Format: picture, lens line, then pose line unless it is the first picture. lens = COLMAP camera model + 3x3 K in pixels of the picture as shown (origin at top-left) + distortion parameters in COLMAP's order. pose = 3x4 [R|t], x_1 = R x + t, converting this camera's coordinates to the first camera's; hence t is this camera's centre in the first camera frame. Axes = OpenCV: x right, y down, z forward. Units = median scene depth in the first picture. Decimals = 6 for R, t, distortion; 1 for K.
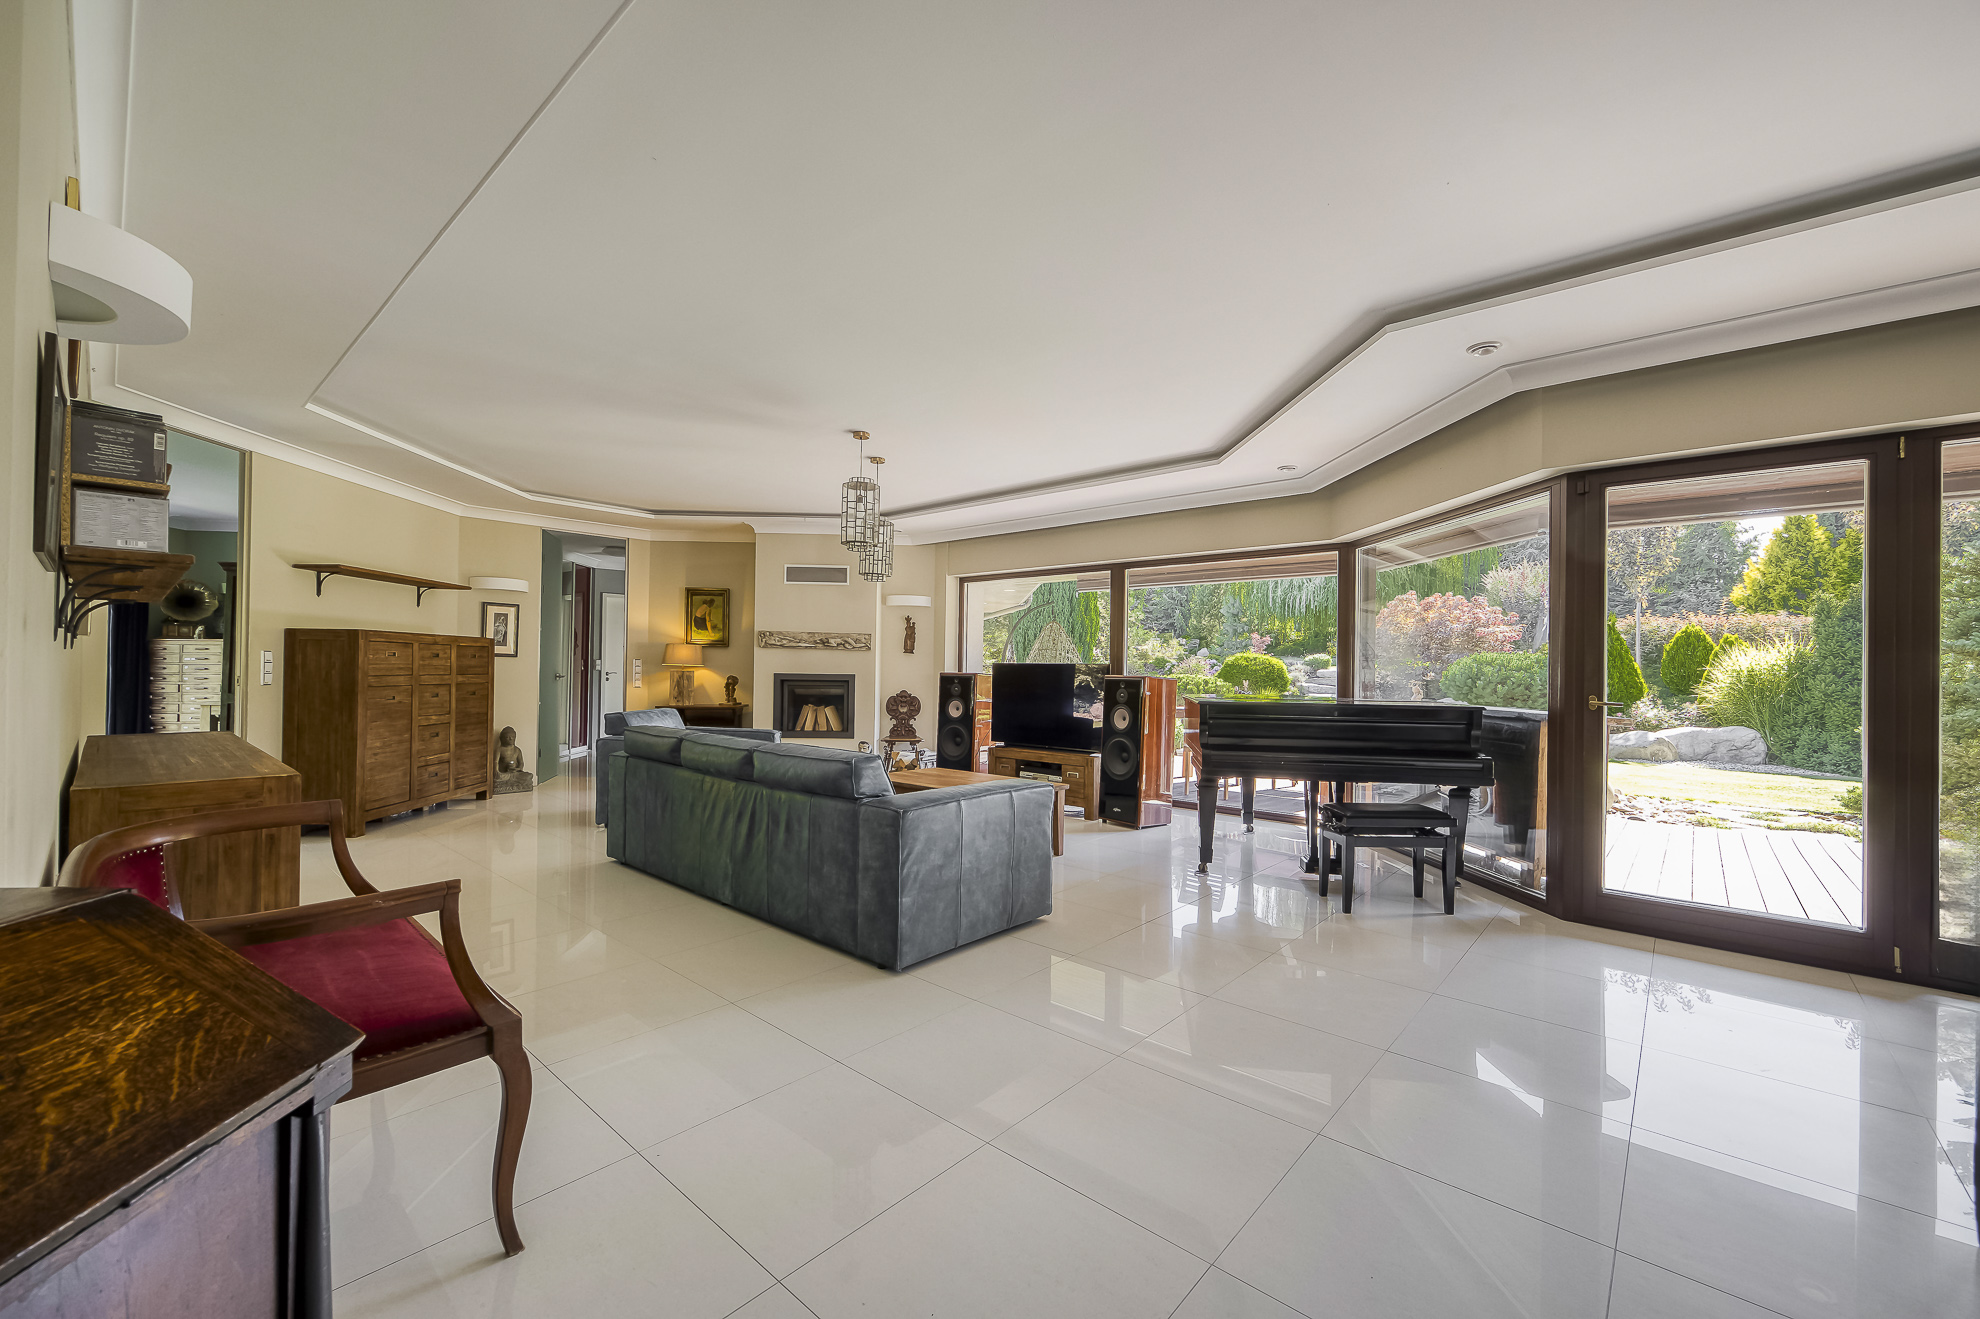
lens RADIAL K [[810.2, 0, 981.8], [0, 810.2, 662.7], [0, 0, 1]] dist [-0.003475, 0.000388]
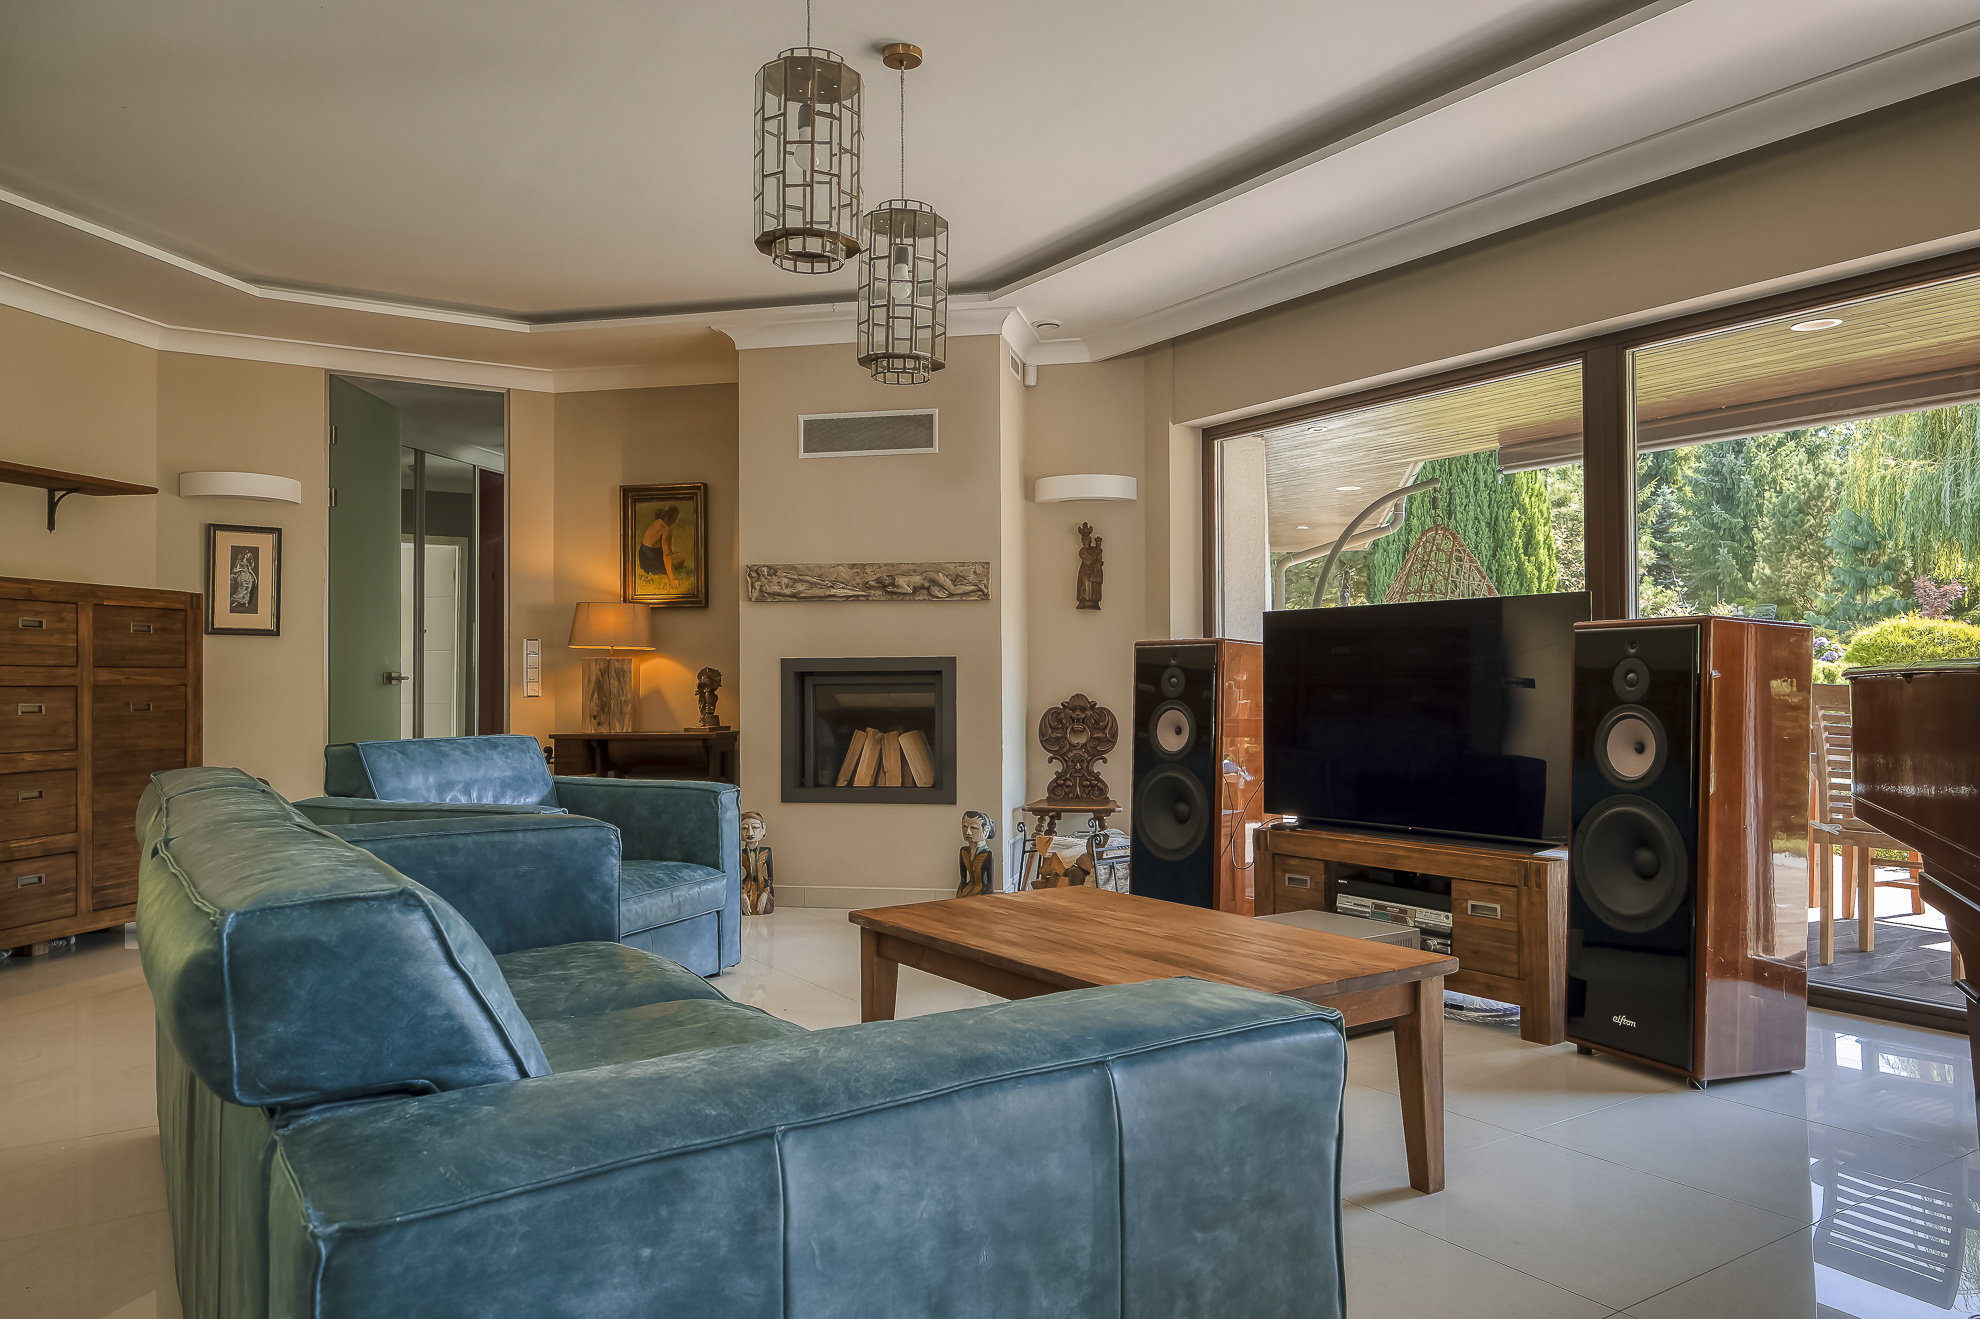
lens RADIAL K [[1371.9, 0, 984.9], [0, 1371.9, 661.9], [0, 0, 1]] dist [0.000740, 0.003264]
pose [[0.967880, -0.022898, -0.250369, 0.045563], [0.020398, 0.999713, -0.012576, 0.028234], [0.250585, 0.007065, 0.968069, 0.307860]]
